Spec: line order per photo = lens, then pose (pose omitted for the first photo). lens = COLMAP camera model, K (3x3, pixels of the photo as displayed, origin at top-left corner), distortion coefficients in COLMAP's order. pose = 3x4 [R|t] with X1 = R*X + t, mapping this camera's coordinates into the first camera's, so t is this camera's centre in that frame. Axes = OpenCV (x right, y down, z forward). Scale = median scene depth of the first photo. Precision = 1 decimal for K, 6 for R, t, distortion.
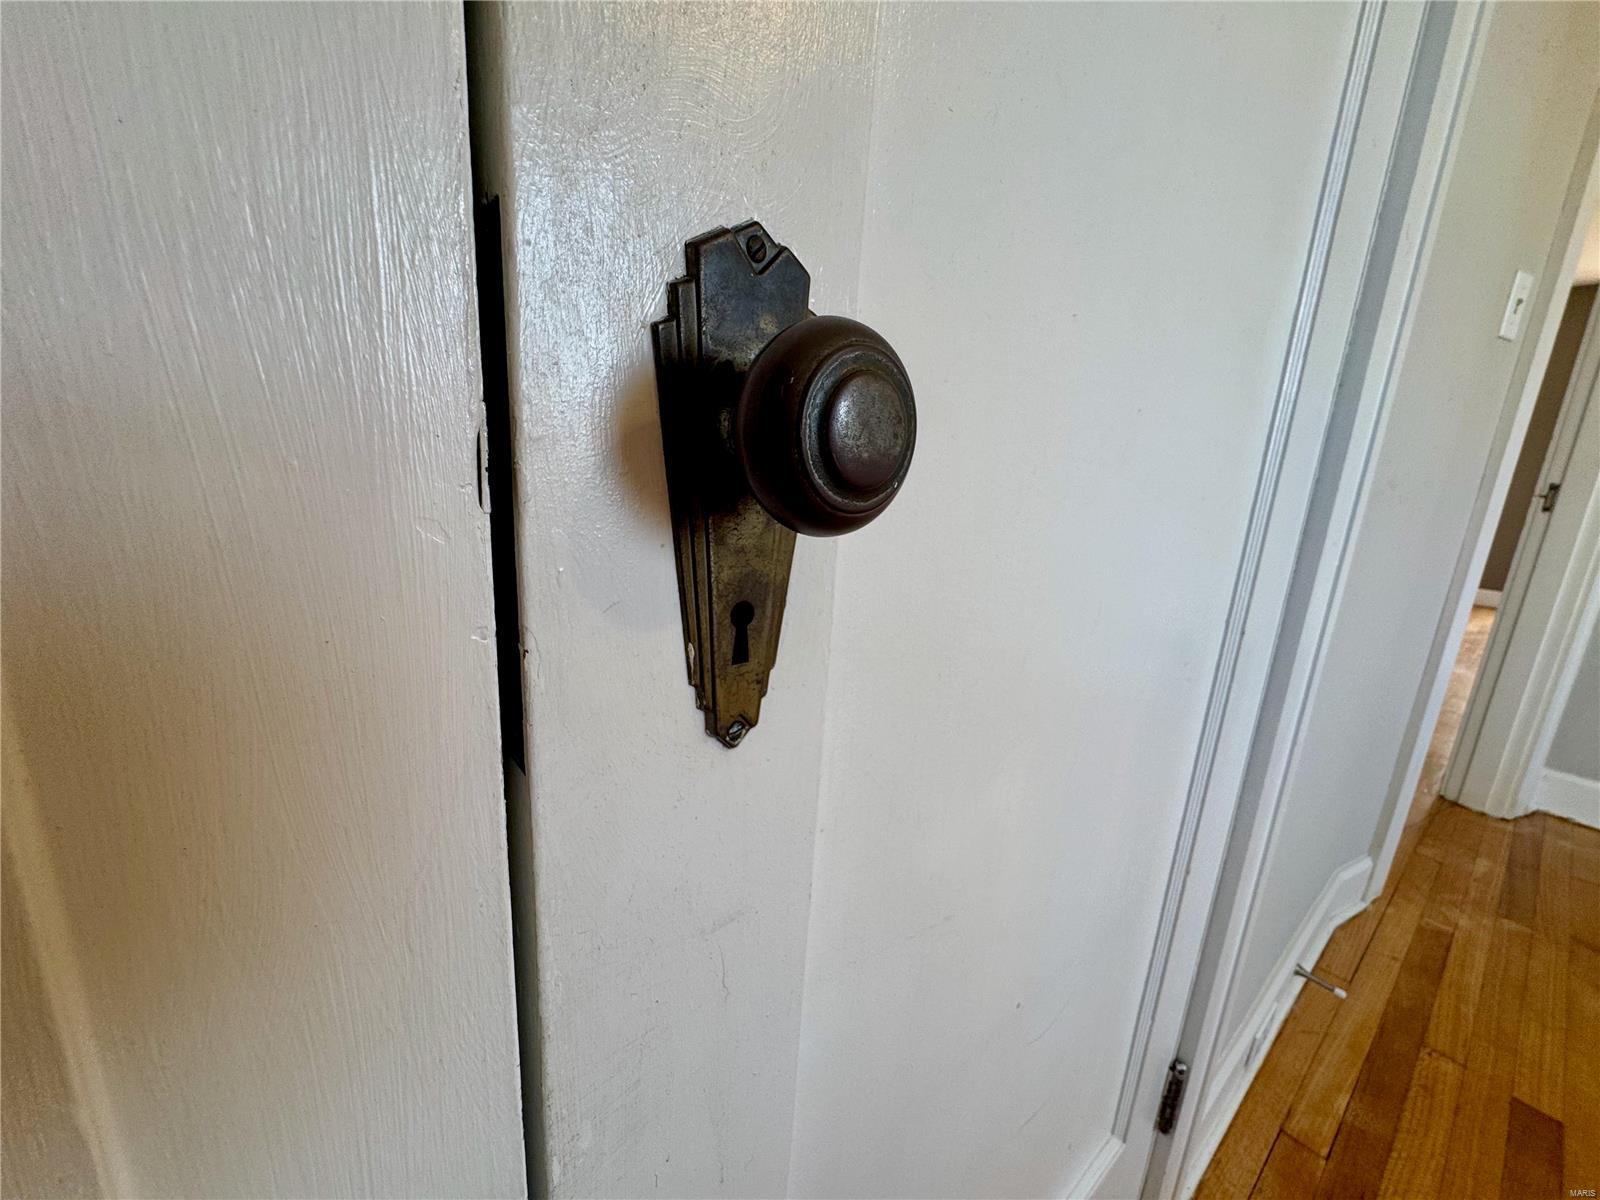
lens RADIAL K [[637.1, 0, 800.4], [0, 637.1, 600.7], [0, 0, 1]] dist [-0.000001, 0.000073]
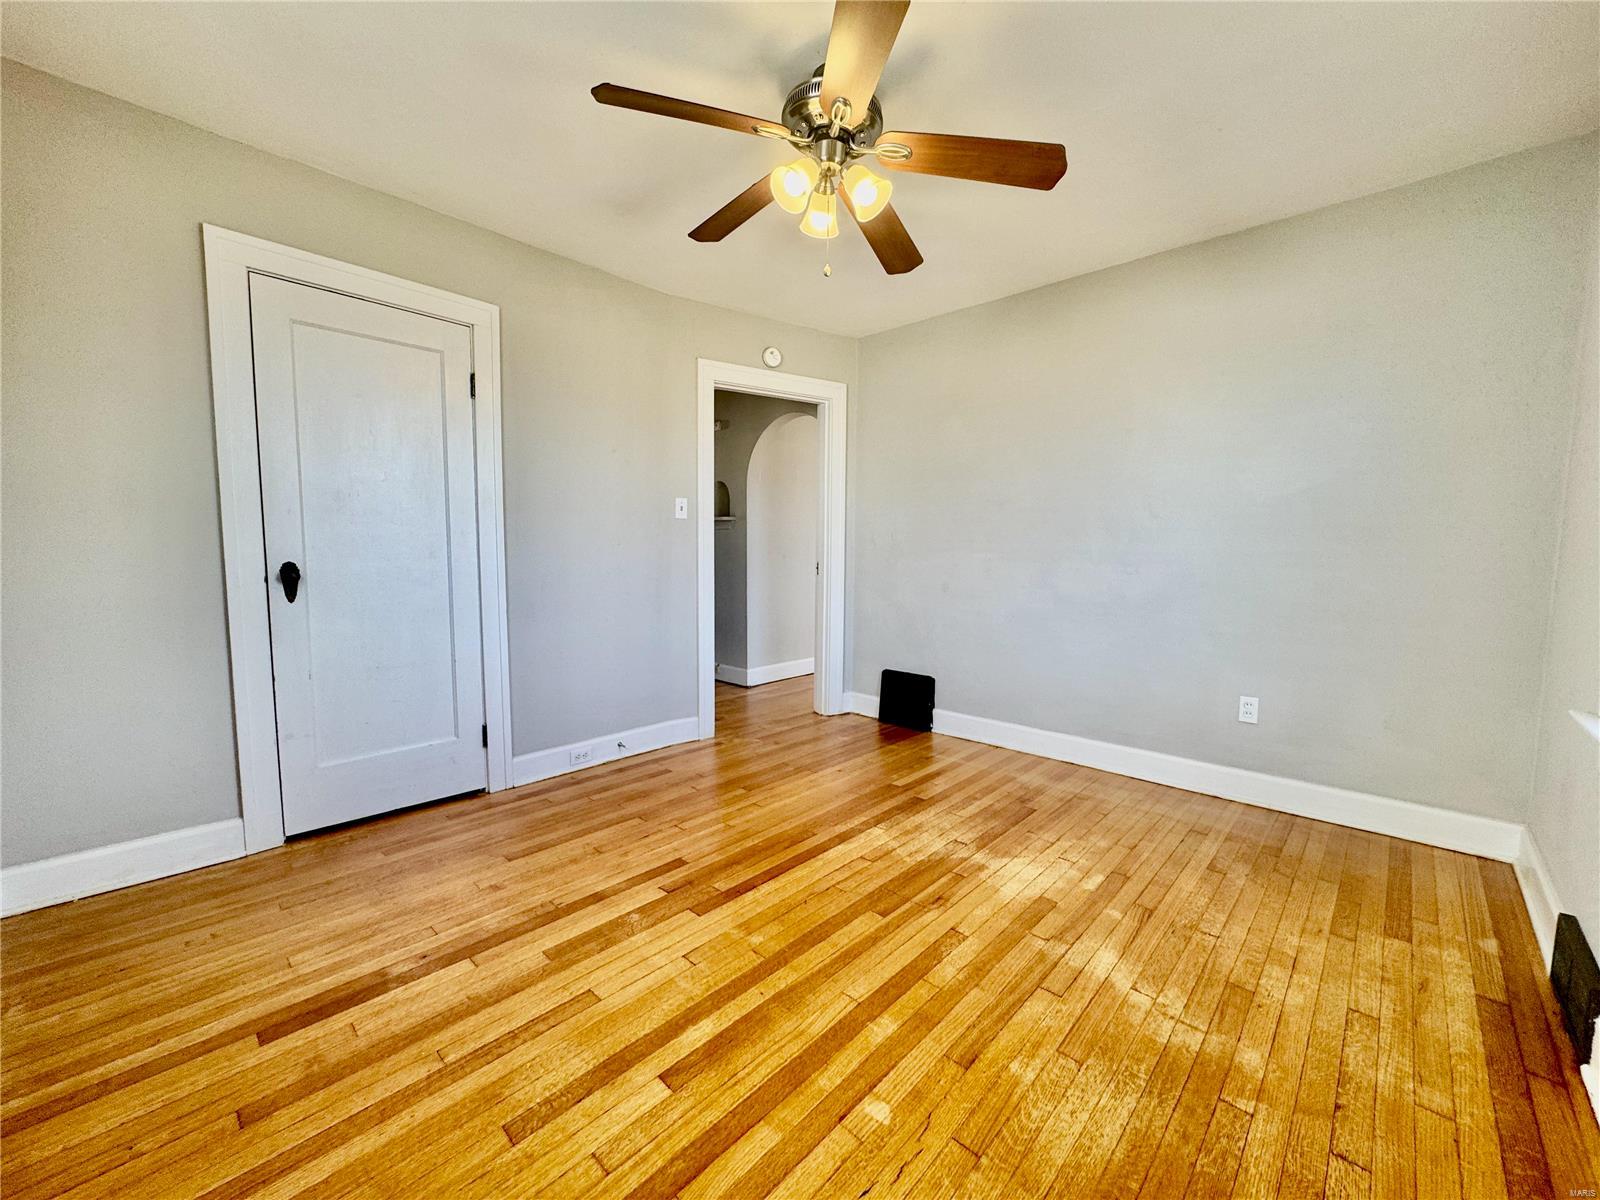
lens RADIAL K [[637.1, 0, 800.4], [0, 637.1, 600.7], [0, 0, 1]] dist [-0.000001, 0.000073]
pose [[0.991708, -0.056081, 0.115633, 0.895842], [0.072257, 0.987394, -0.140825, 0.290364], [-0.106278, 0.148013, 0.983258, -1.316848]]
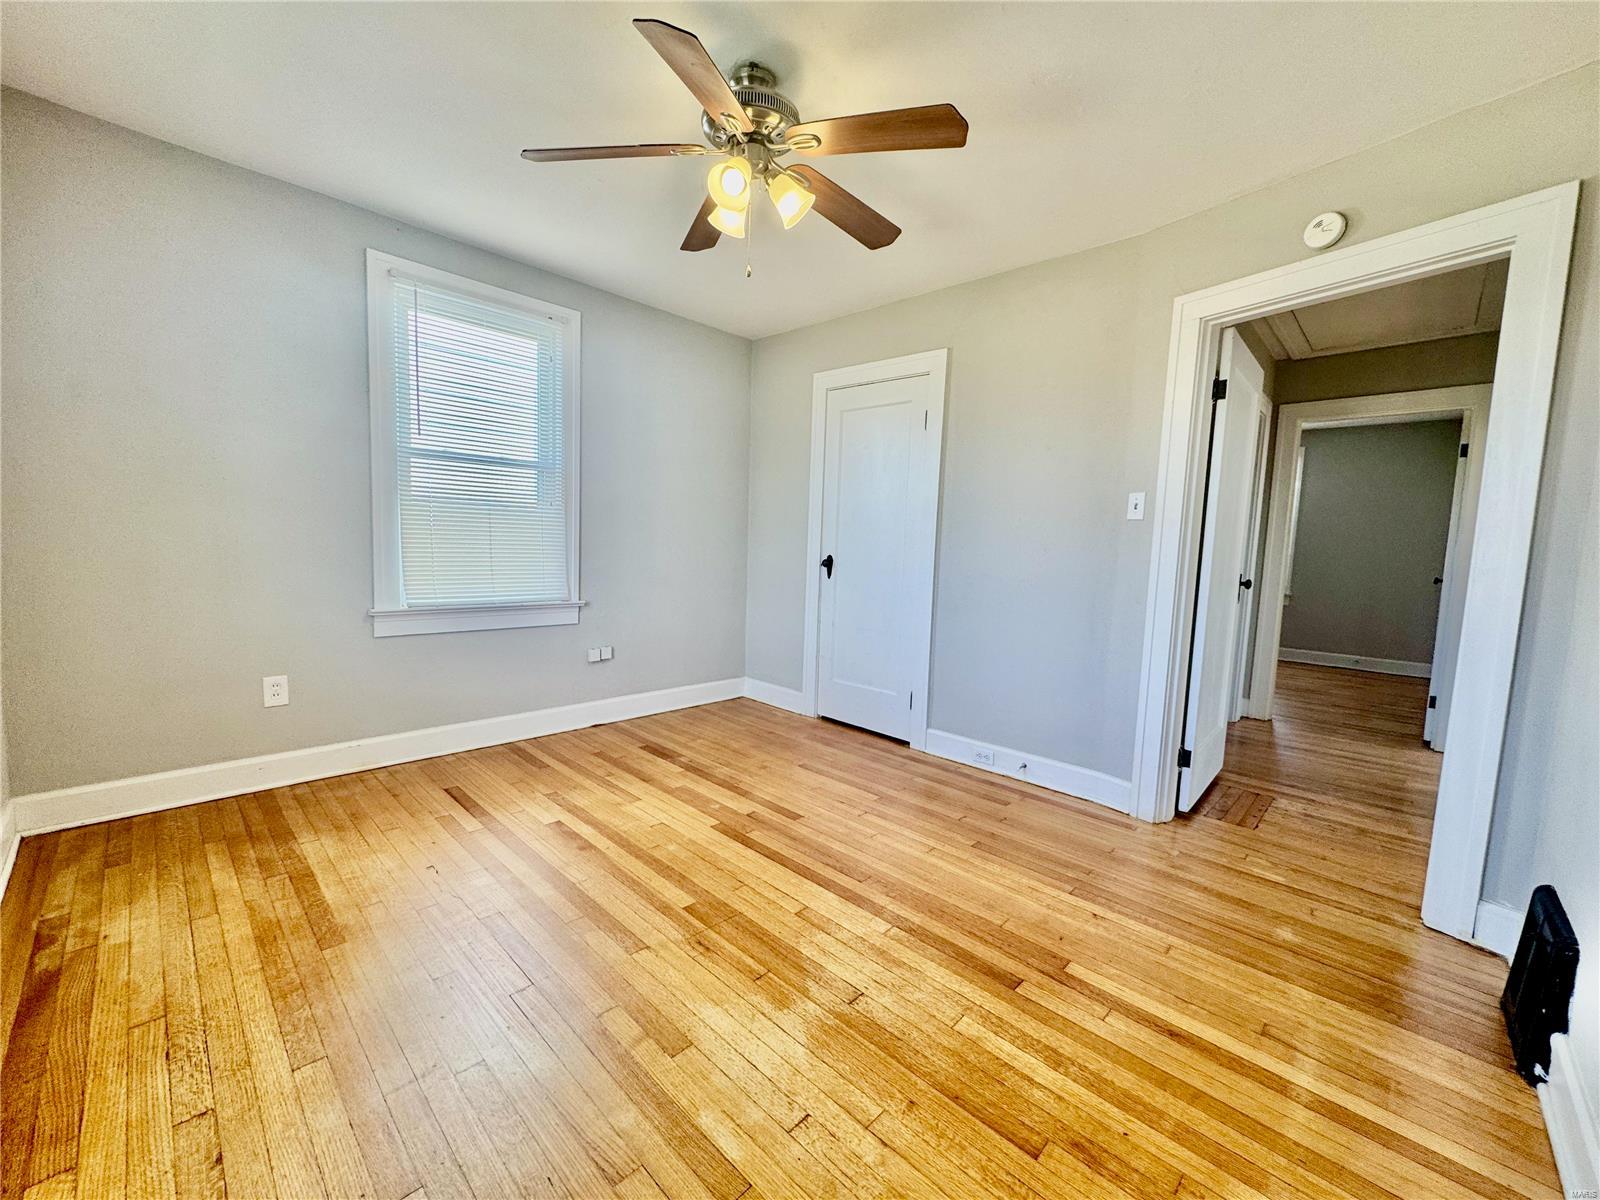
lens RADIAL K [[637.1, 0, 800.4], [0, 637.1, 600.7], [0, 0, 1]] dist [-0.000001, 0.000073]
pose [[0.113760, 0.041282, -0.992650, 2.244613], [-0.259876, 0.965586, 0.010374, 0.105810], [0.958918, 0.256786, 0.120573, -0.233100]]
